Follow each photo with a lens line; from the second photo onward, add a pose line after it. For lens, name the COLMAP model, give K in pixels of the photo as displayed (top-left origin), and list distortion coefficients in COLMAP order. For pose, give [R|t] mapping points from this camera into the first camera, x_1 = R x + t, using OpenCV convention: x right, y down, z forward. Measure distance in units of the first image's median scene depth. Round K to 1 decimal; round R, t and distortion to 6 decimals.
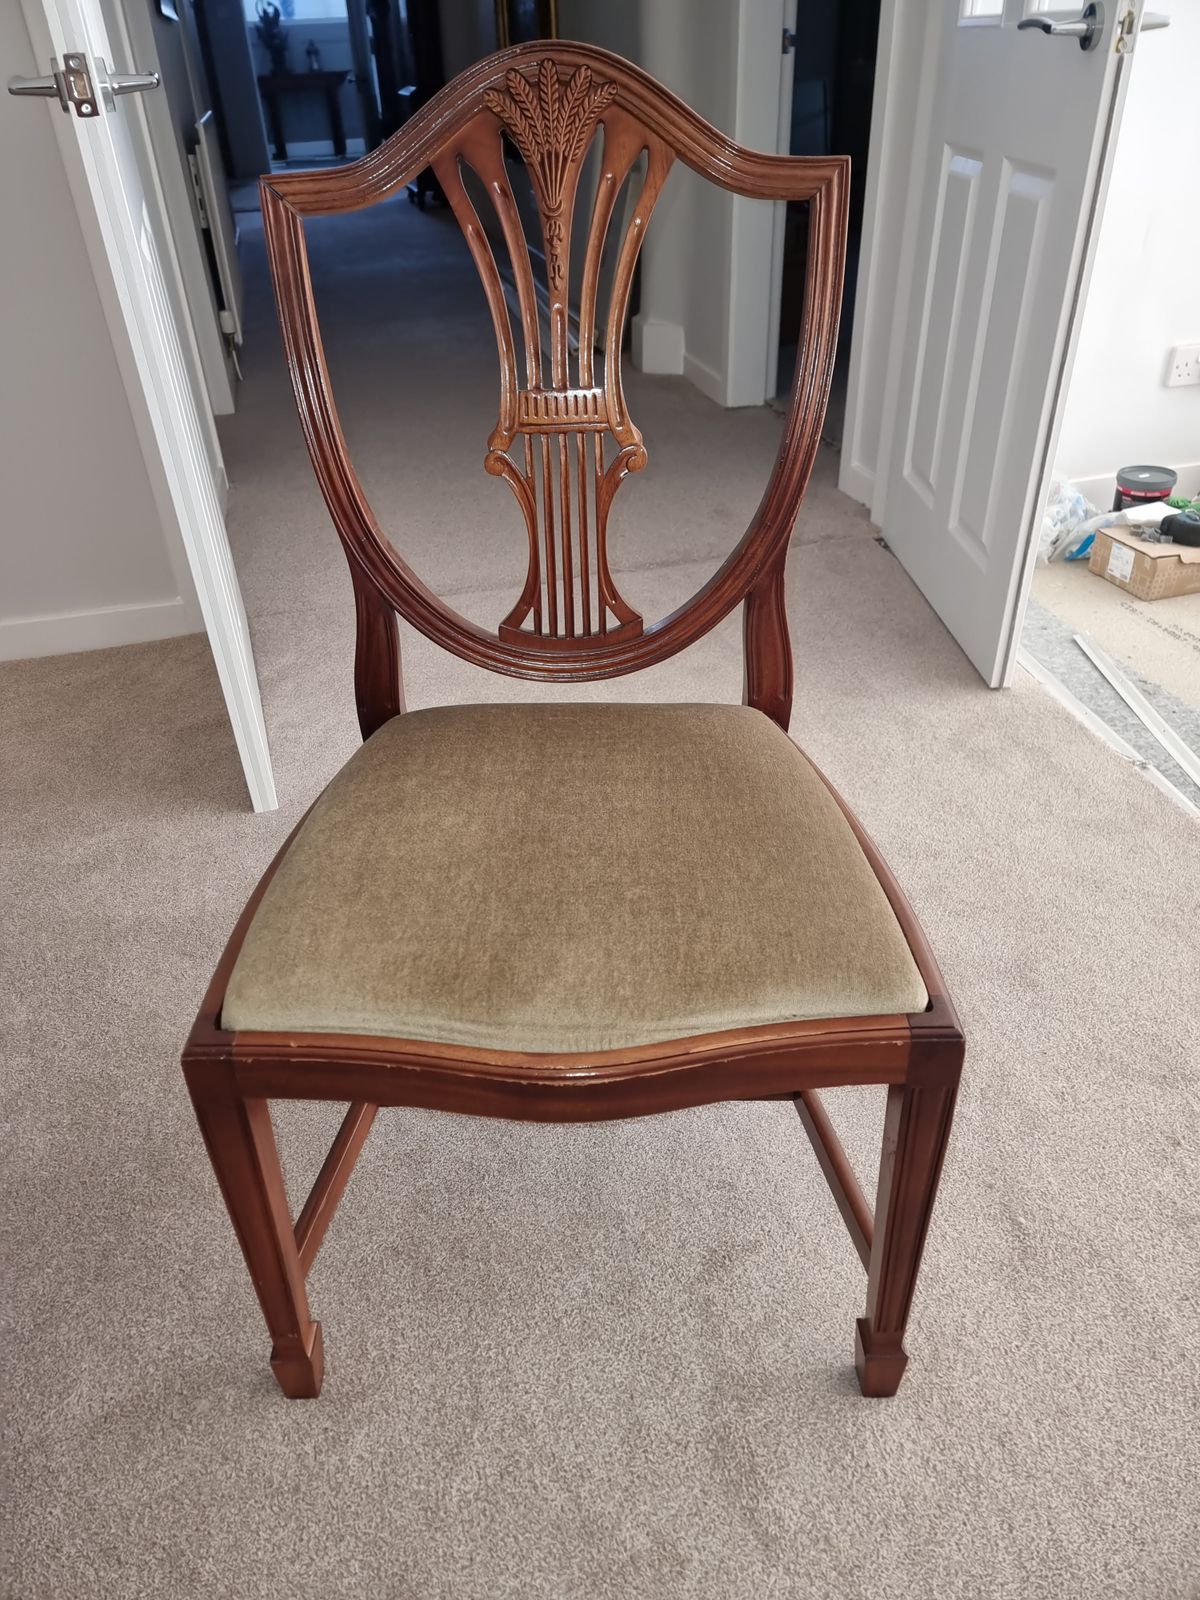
lens RADIAL K [[1103.8, 0, 596.2], [0, 1103.8, 805.5], [0, 0, 1]] dist [0.082880, -0.066701]
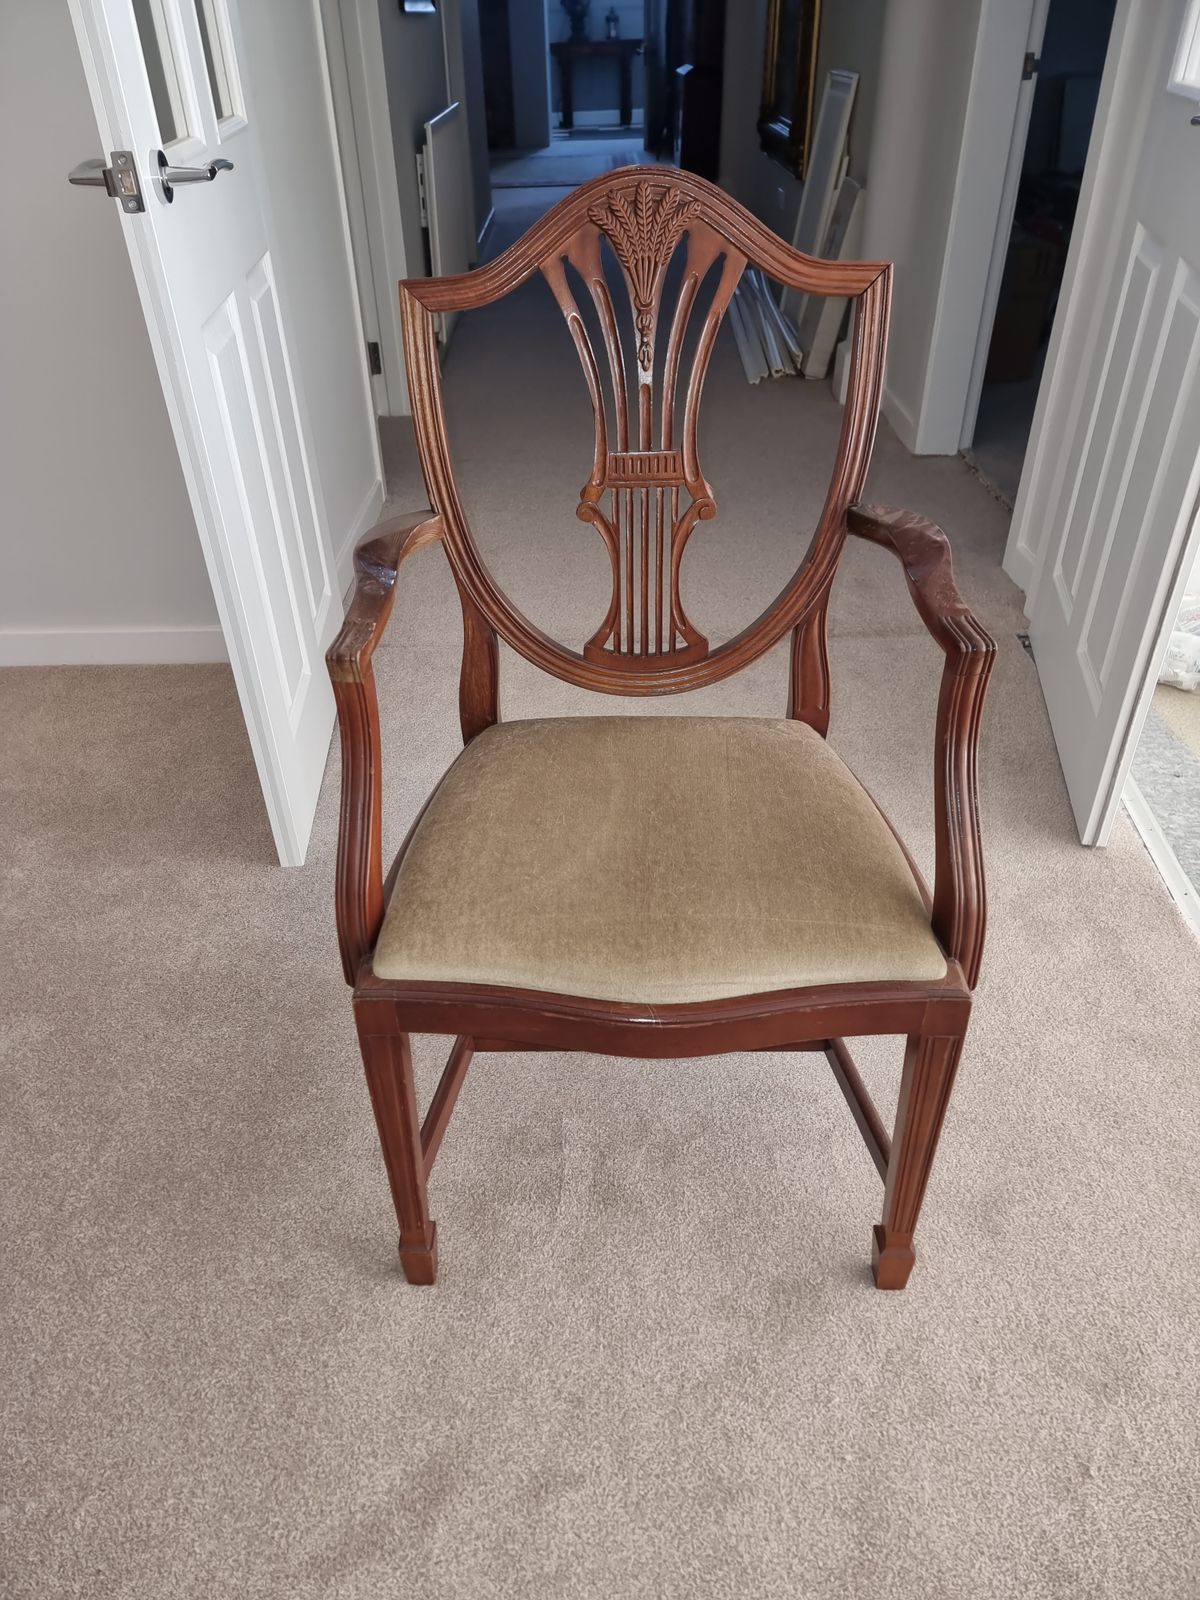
lens RADIAL K [[1103.8, 0, 602.5], [0, 1103.8, 814.3], [0, 0, 1]] dist [0.082880, -0.066701]
pose [[0.971247, 0.151113, -0.183966, 0.167126], [-0.144487, 0.988293, 0.048987, -0.138924], [0.189215, -0.020998, 0.981711, 0.056846]]
